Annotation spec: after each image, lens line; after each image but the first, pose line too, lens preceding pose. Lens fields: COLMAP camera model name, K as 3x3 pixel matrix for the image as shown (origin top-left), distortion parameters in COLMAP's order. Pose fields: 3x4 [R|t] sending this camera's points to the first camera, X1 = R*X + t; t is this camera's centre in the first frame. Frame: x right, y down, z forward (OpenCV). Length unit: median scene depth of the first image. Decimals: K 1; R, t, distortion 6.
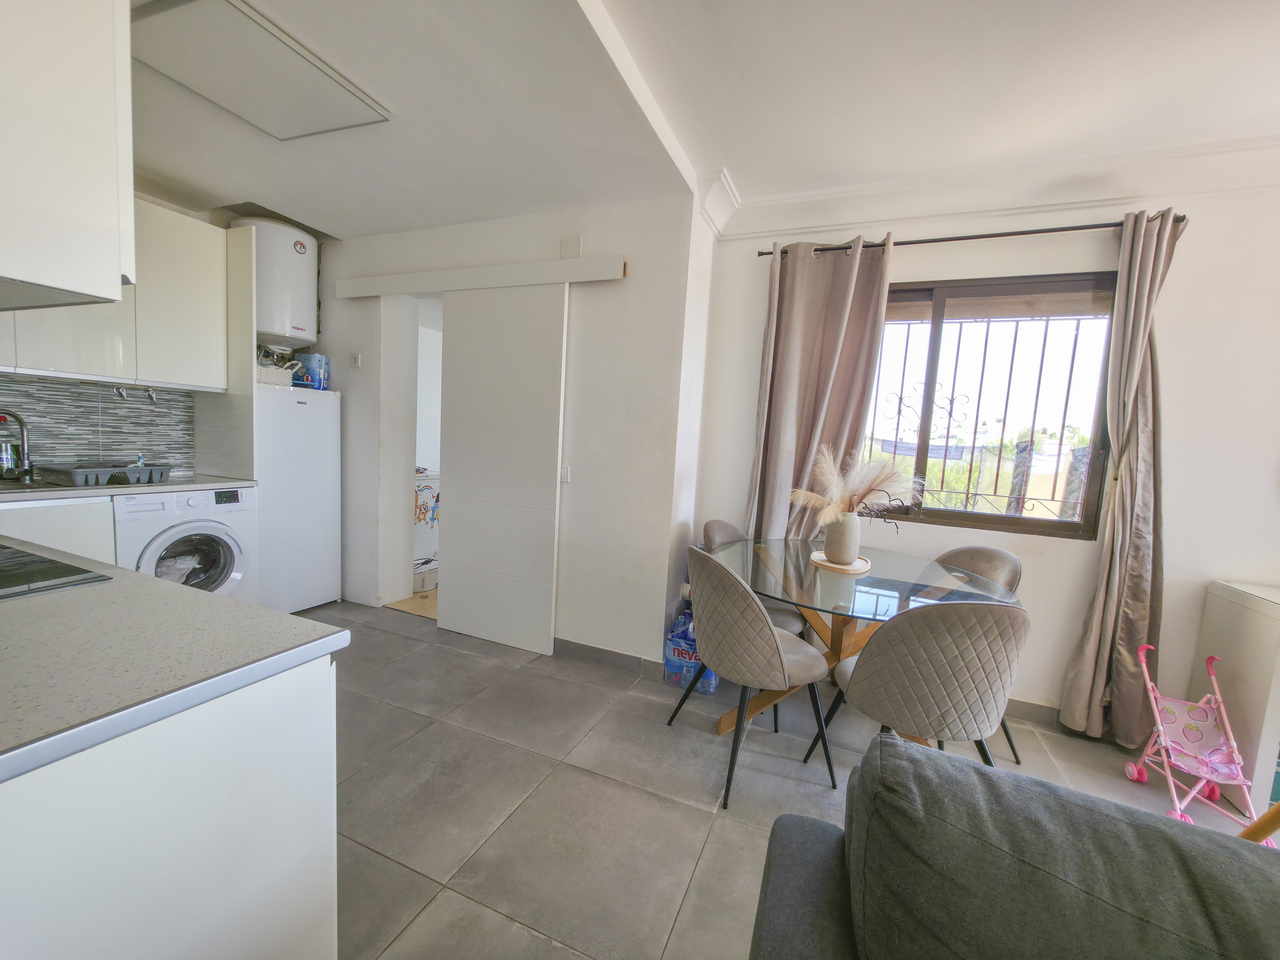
lens RADIAL K [[511.7, 0, 637.8], [0, 511.7, 488.5], [0, 0, 1]] dist [-0.002137, 0.001081]
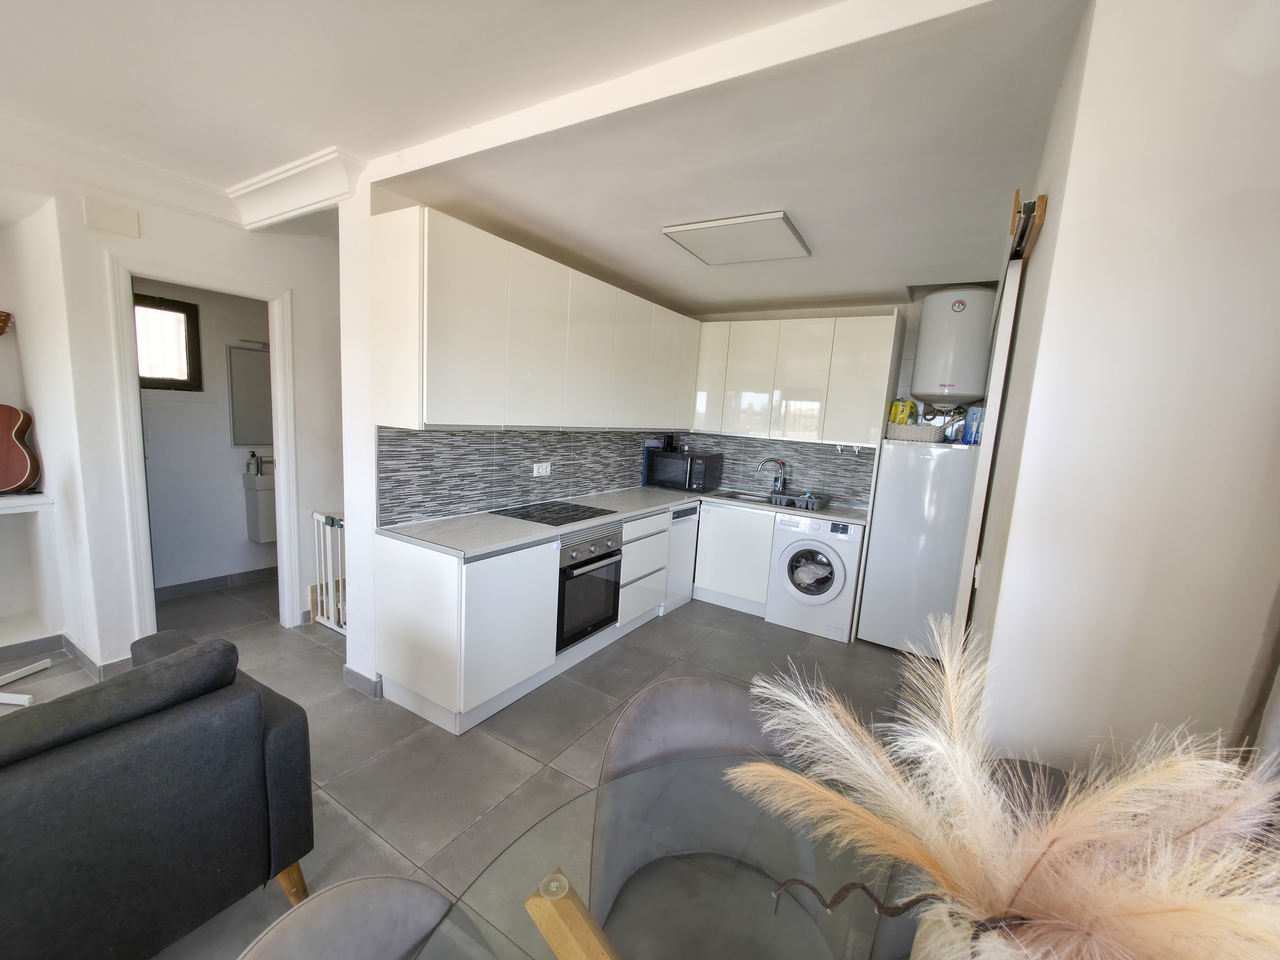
lens RADIAL K [[511.7, 0, 643.7], [0, 511.7, 488.5], [0, 0, 1]] dist [-0.002137, 0.001081]
pose [[-0.148255, 0.072118, -0.986316, 0.580166], [-0.168255, 0.980958, 0.097016, -0.136429], [0.974531, 0.180335, -0.133298, 0.741197]]
